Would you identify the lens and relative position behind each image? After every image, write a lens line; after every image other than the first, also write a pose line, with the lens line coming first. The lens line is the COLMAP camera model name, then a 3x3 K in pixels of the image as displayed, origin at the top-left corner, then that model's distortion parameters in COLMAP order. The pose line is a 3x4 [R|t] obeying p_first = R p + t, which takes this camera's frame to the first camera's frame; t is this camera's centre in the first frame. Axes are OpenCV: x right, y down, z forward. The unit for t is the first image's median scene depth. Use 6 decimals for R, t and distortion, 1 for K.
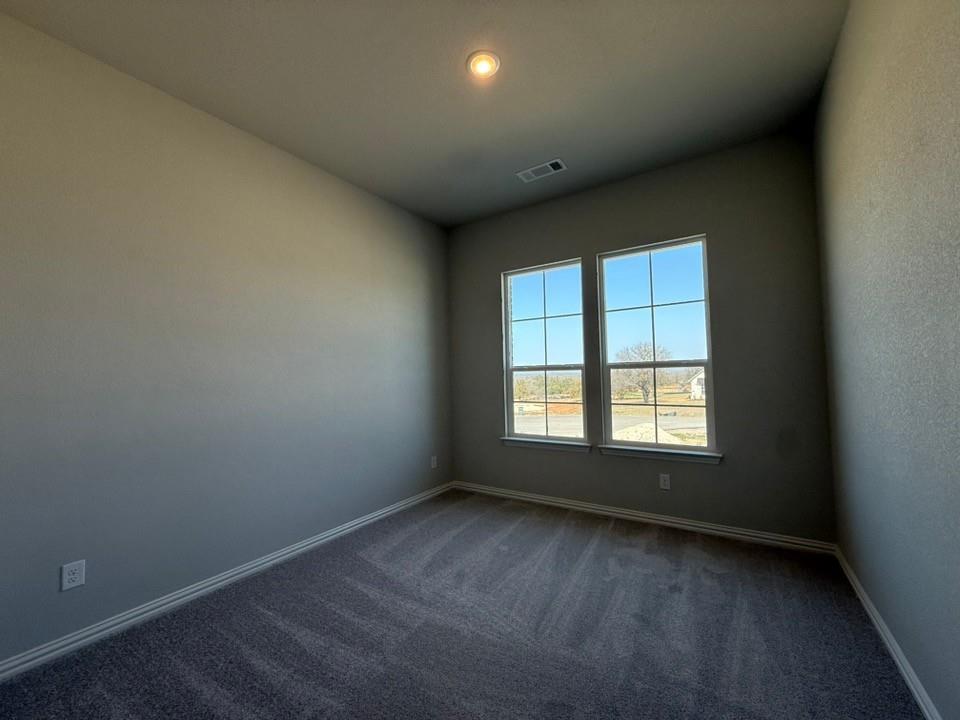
lens RADIAL K [[380.0, 0, 484.4], [0, 380.0, 347.9], [0, 0, 1]] dist [0.032671, -0.000051]
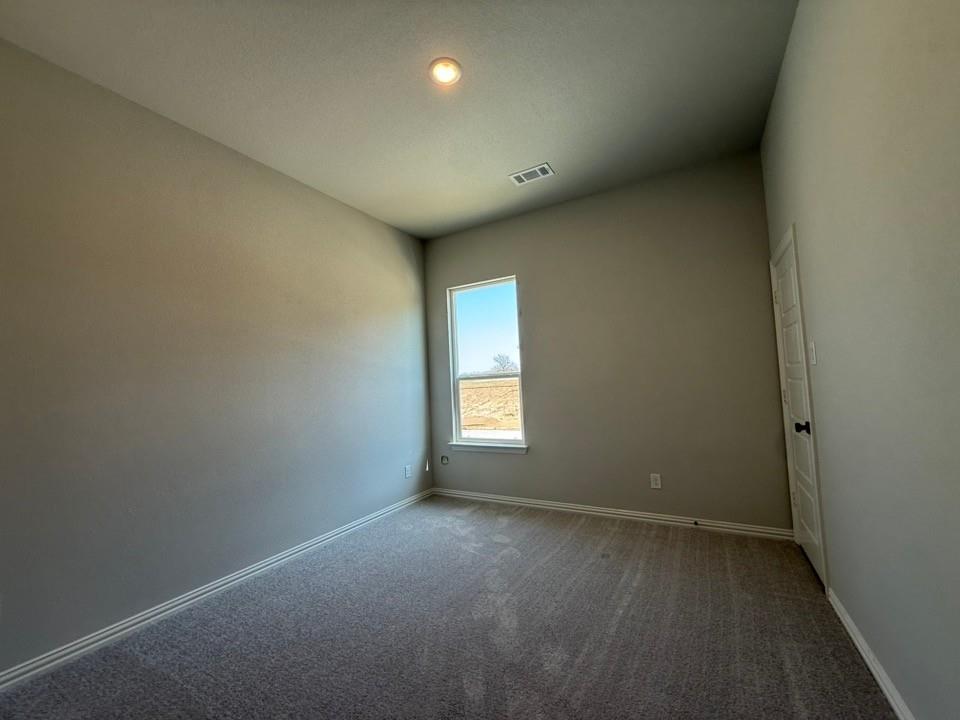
lens RADIAL K [[381.2, 0, 478.5], [0, 381.2, 361.3], [0, 0, 1]] dist [-0.000187, 0.000016]
pose [[0.999545, -0.030011, 0.002919, 0.129919], [0.029961, 0.999424, 0.015951, -0.009581], [-0.003396, -0.015856, 0.999869, -0.081210]]
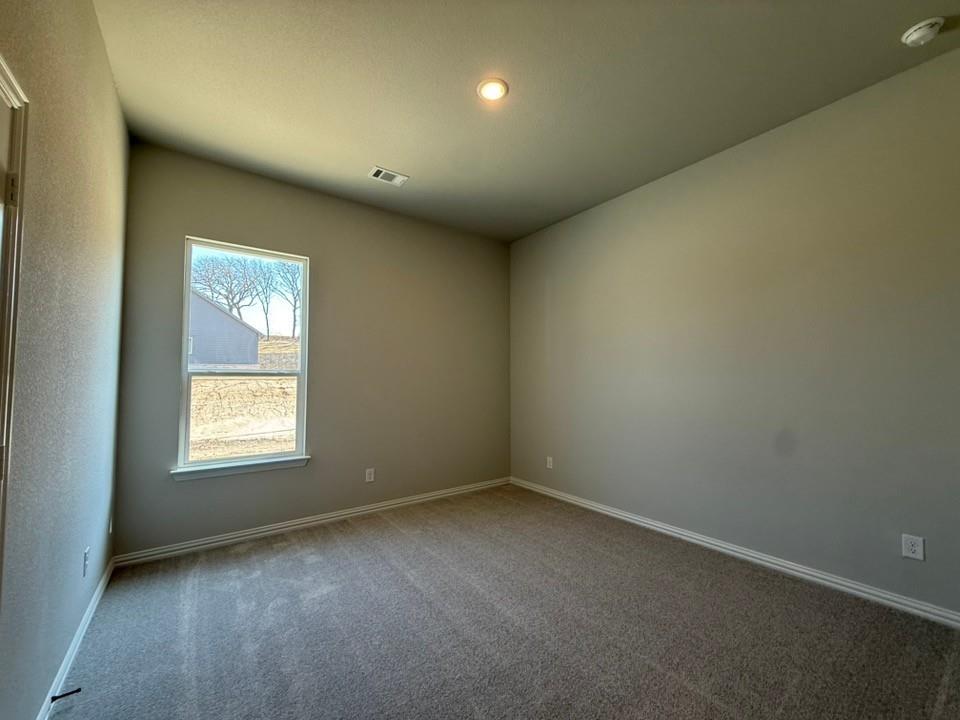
lens RADIAL K [[381.2, 0, 478.5], [0, 381.2, 361.3], [0, 0, 1]] dist [-0.000187, 0.000016]
pose [[0.398671, 0.062669, 0.914950, -0.383660], [-0.070737, 0.996792, -0.037453, 0.021731], [-0.914362, -0.049789, 0.401825, 0.214065]]
